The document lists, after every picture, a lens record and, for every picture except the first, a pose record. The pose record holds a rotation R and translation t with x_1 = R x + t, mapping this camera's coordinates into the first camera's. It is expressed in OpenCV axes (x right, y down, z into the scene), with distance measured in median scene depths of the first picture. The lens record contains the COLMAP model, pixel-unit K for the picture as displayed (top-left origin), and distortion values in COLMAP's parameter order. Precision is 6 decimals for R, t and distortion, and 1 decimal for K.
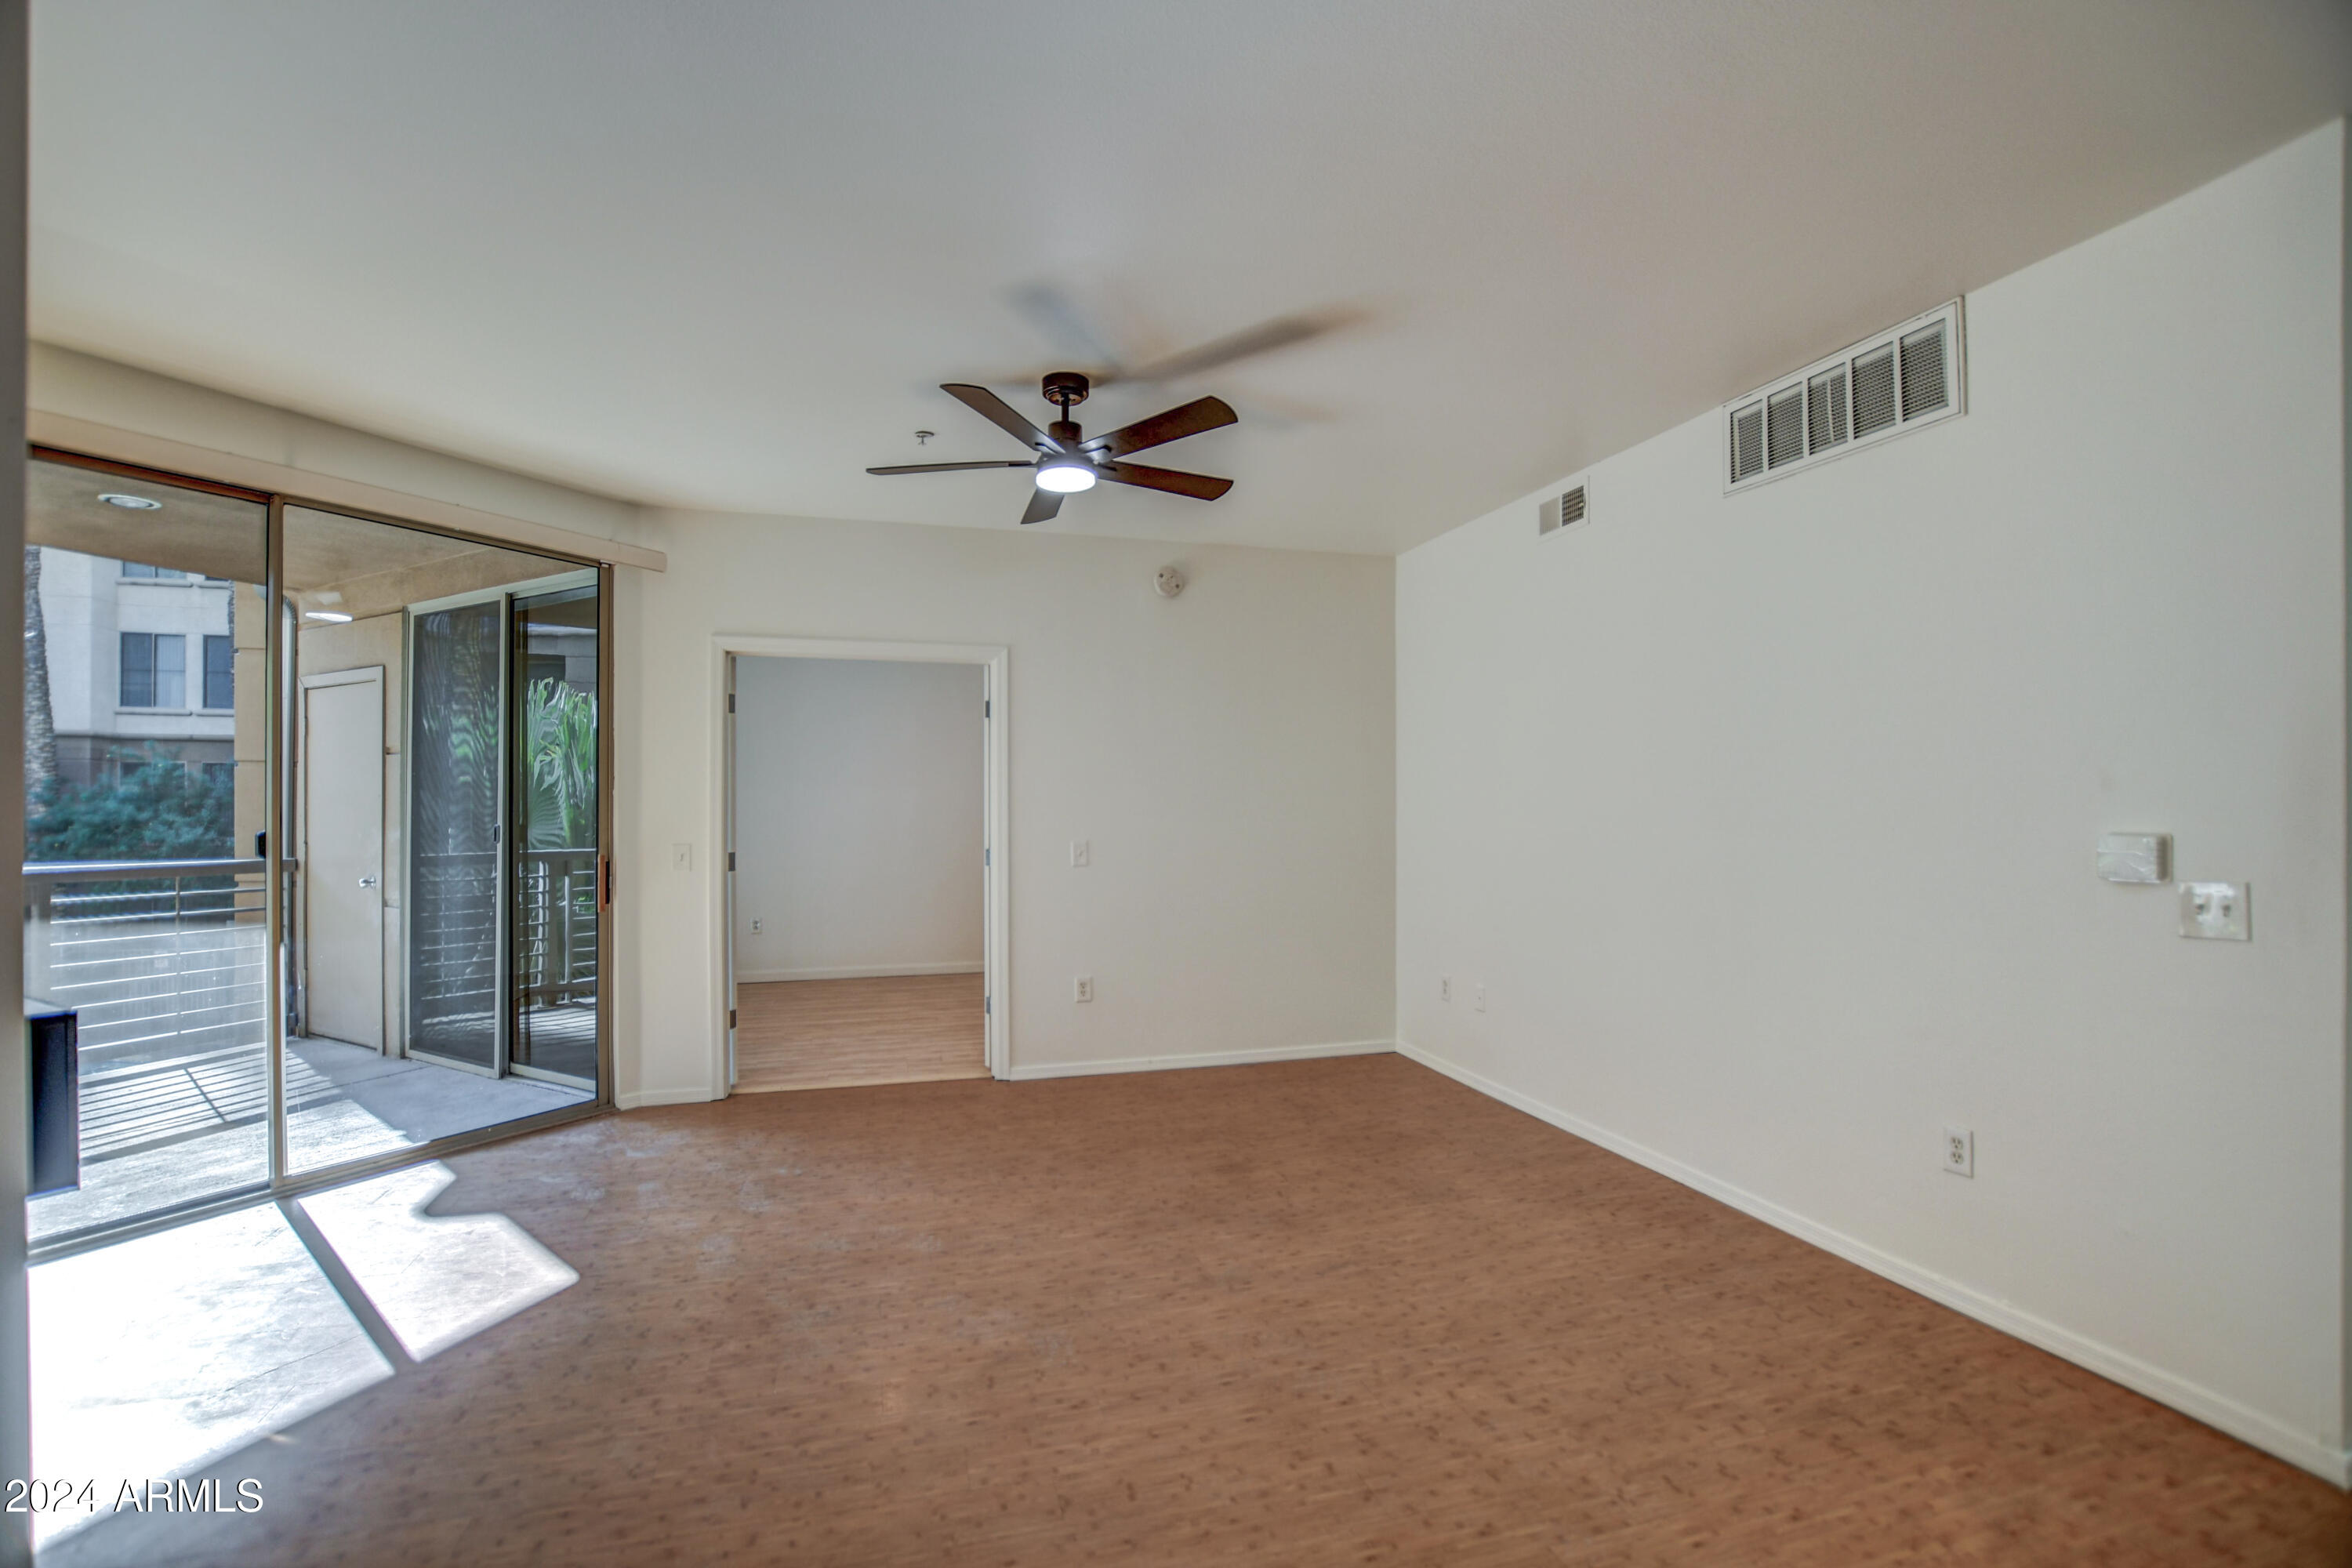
lens RADIAL K [[1043.1, 0, 1175.5], [0, 1043.1, 804.7], [0, 0, 1]] dist [-0.030608, 0.002536]
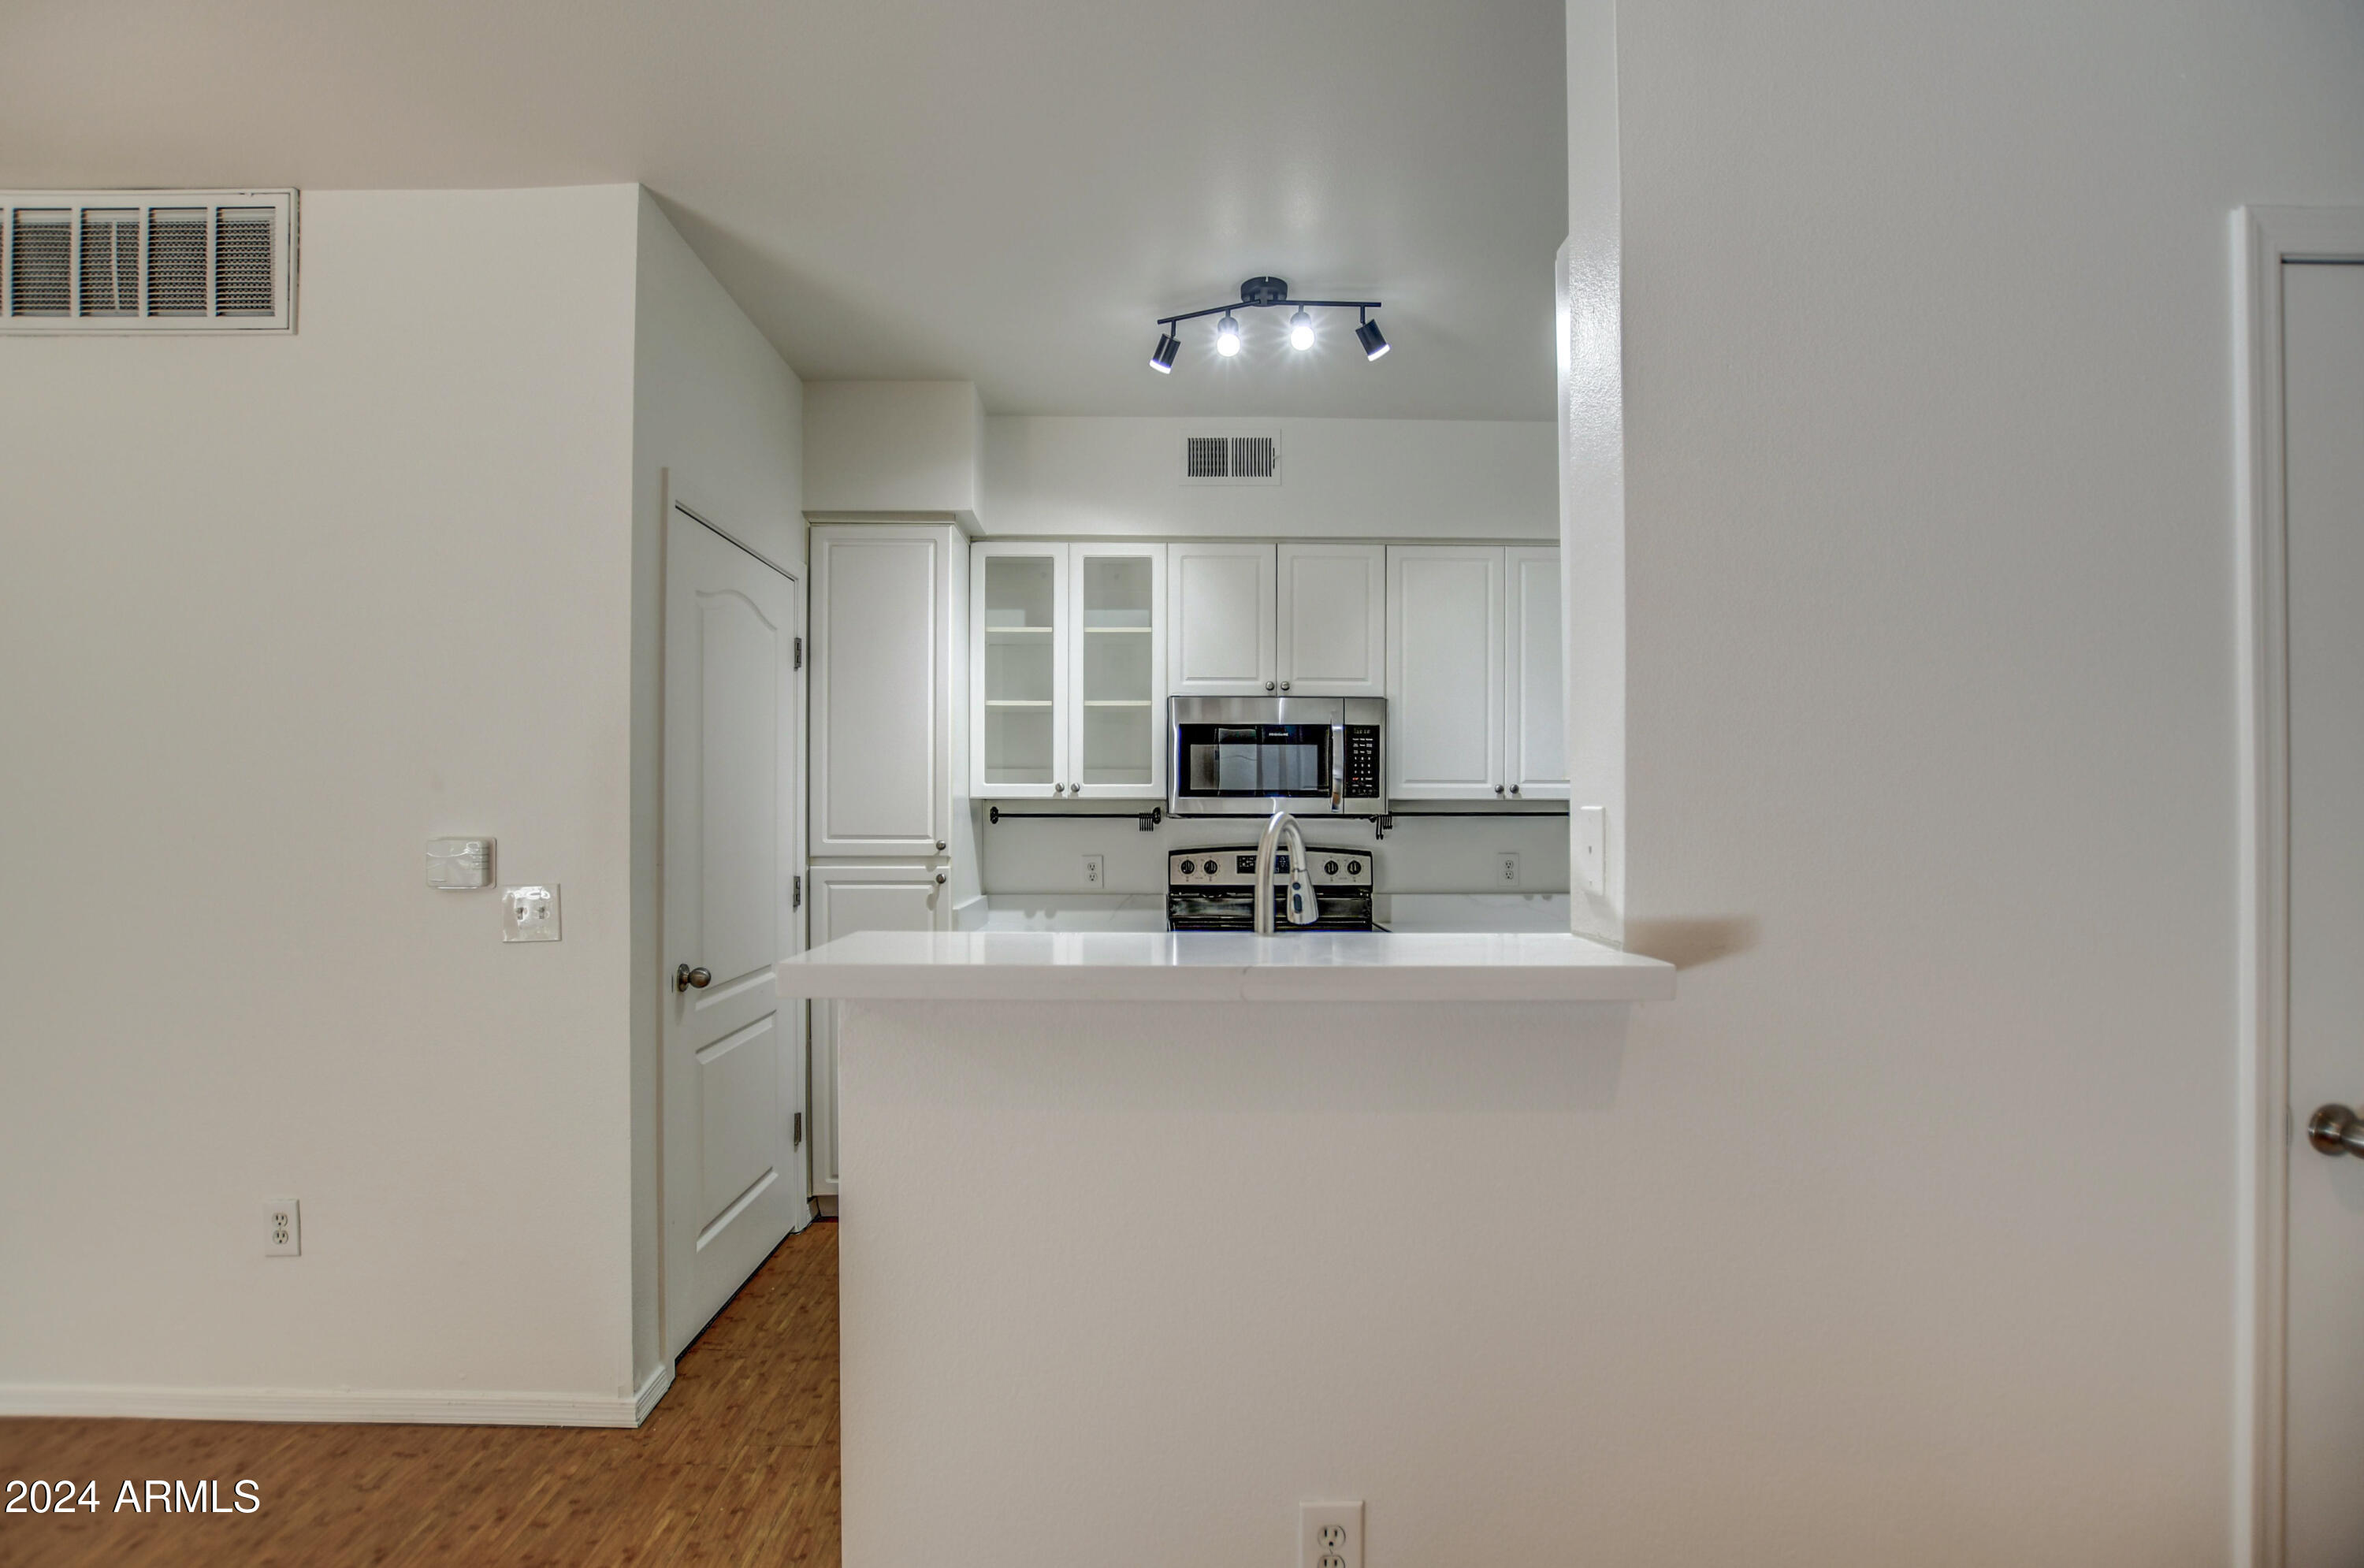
lens RADIAL K [[1092.1, 0, 1166.2], [0, 1092.1, 812.1], [0, 0, 1]] dist [-0.027534, 0.002208]
pose [[0.276190, 0.000302, 0.961103, 0.124206], [-0.004143, 0.999991, 0.000876, 0.000583], [-0.961094, -0.004224, 0.276188, 0.074609]]
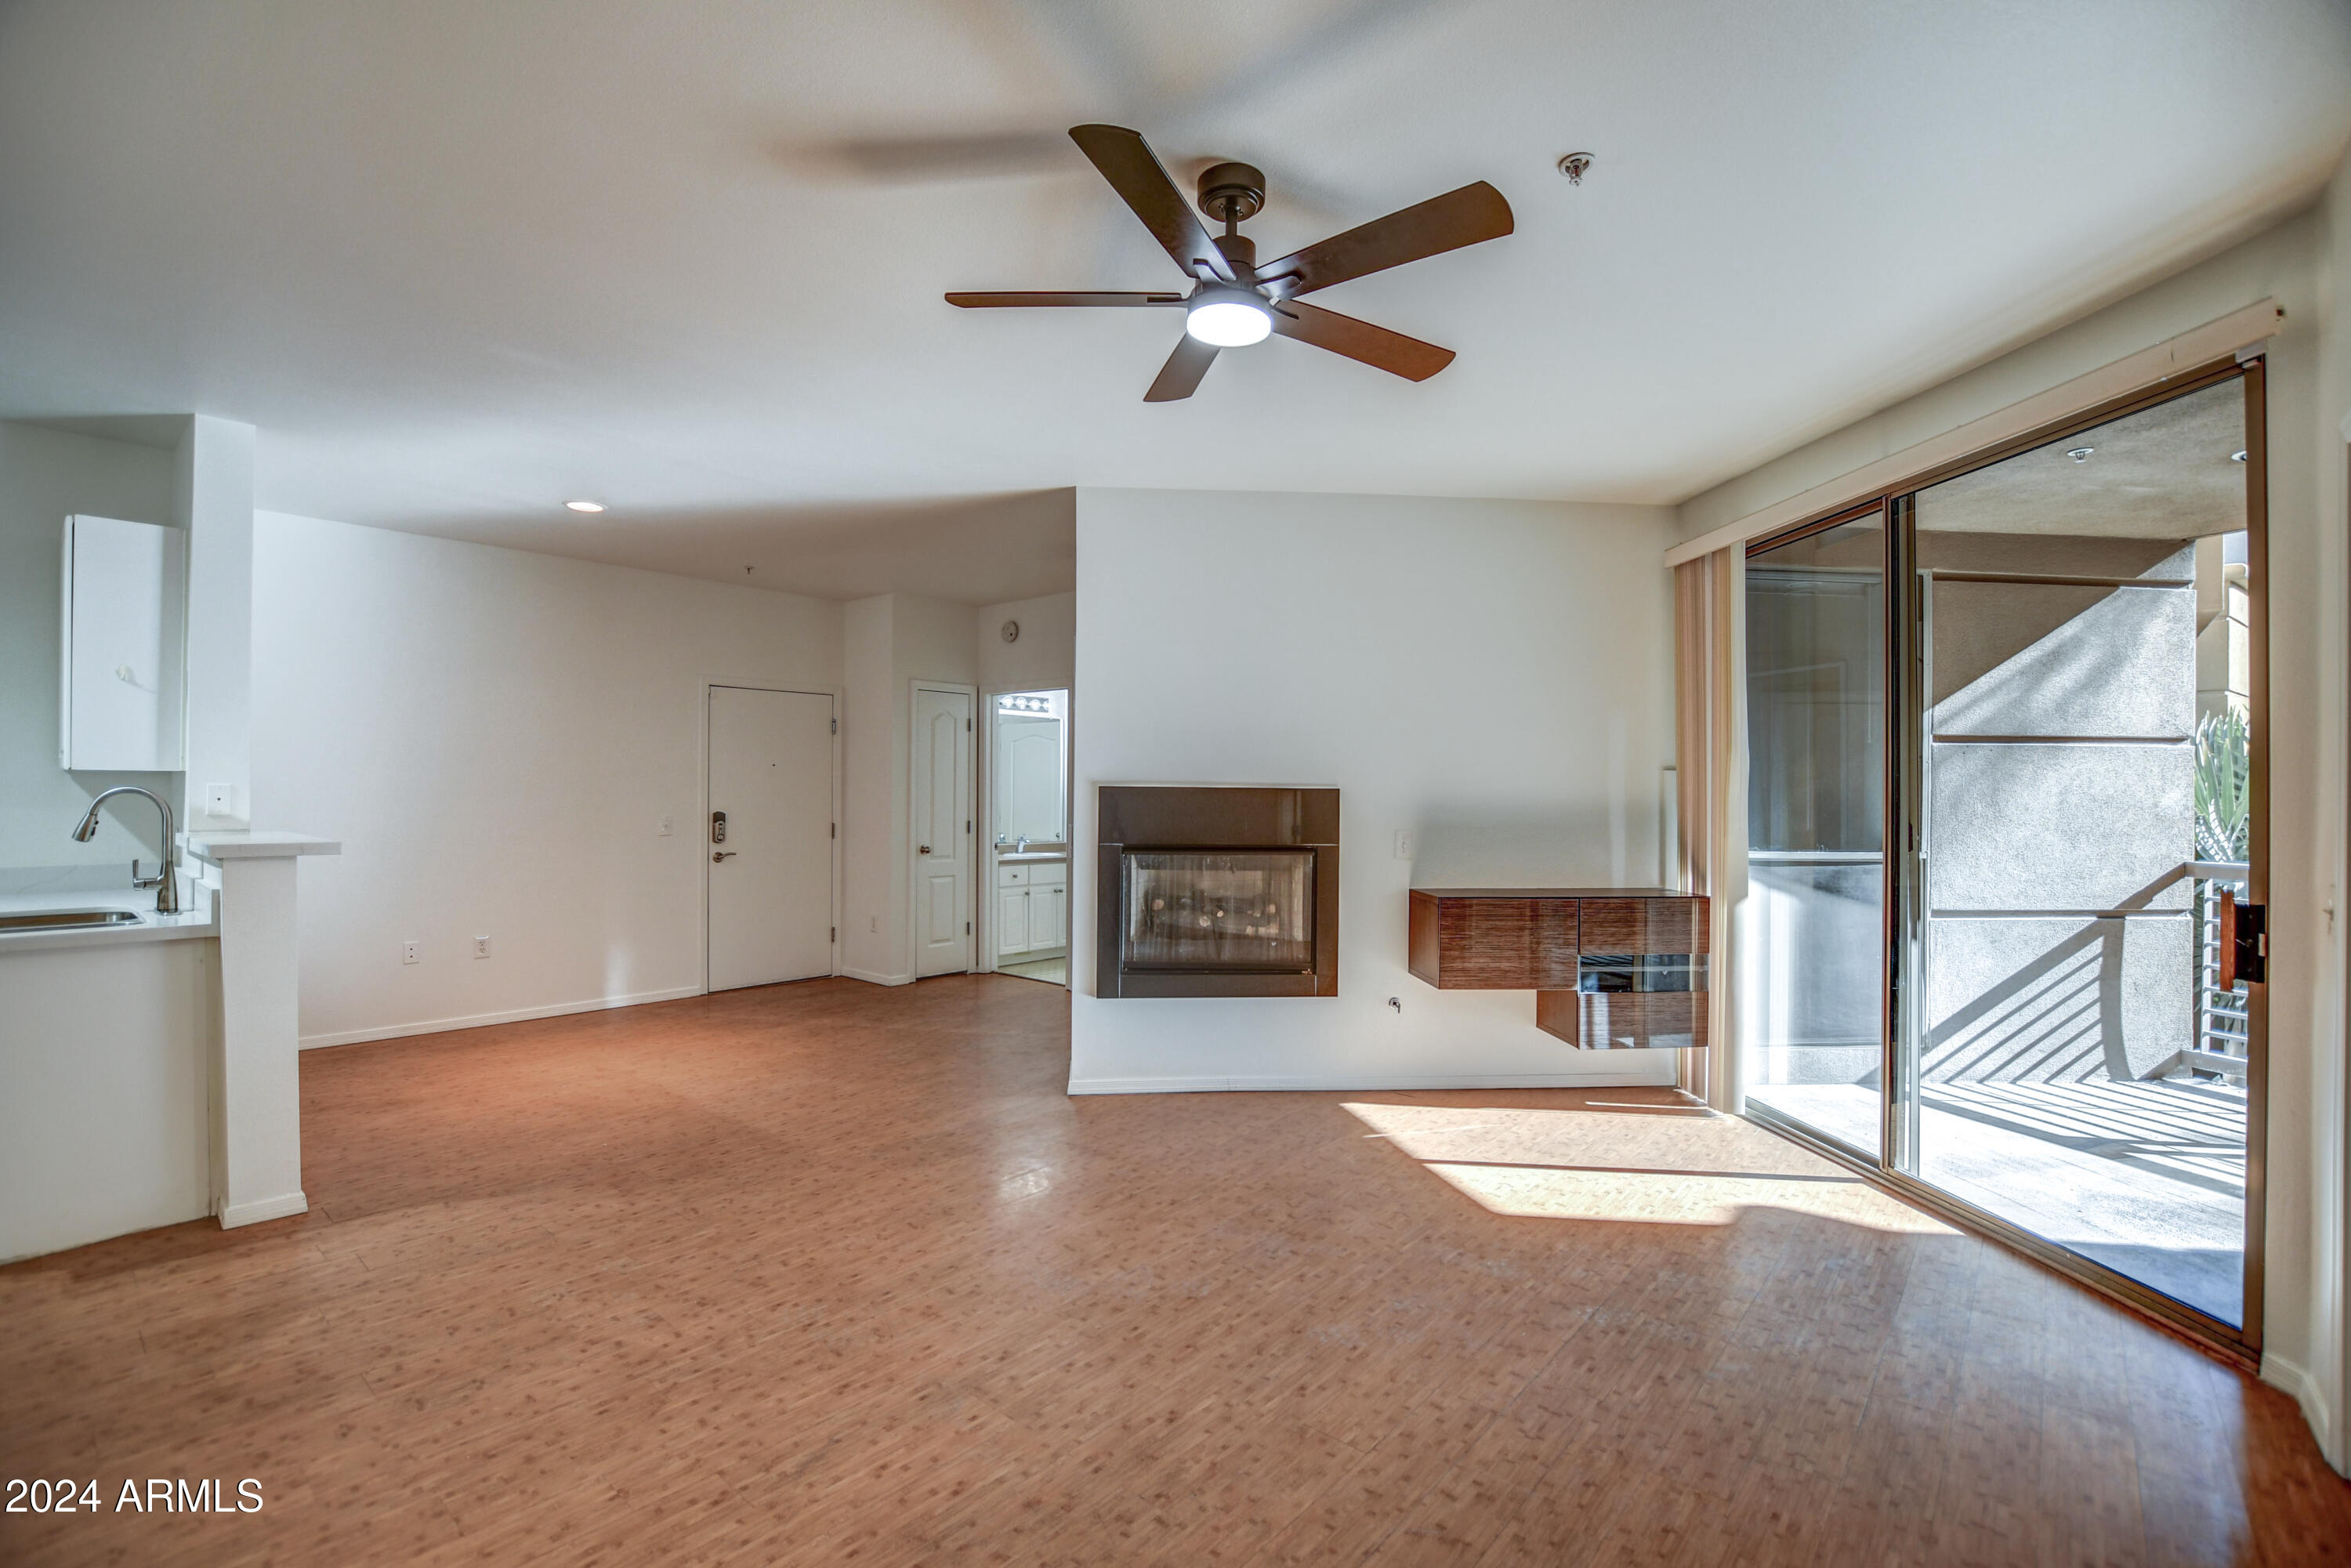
lens RADIAL K [[1042.6, 0, 1160.5], [0, 1042.6, 790.7], [0, 0, 1]] dist [-0.030608, 0.002536]
pose [[-0.842939, -0.006437, -0.537971, 0.332505], [-0.007232, 0.999974, -0.000632, -0.001198], [0.537961, 0.003358, -0.842963, 1.707531]]
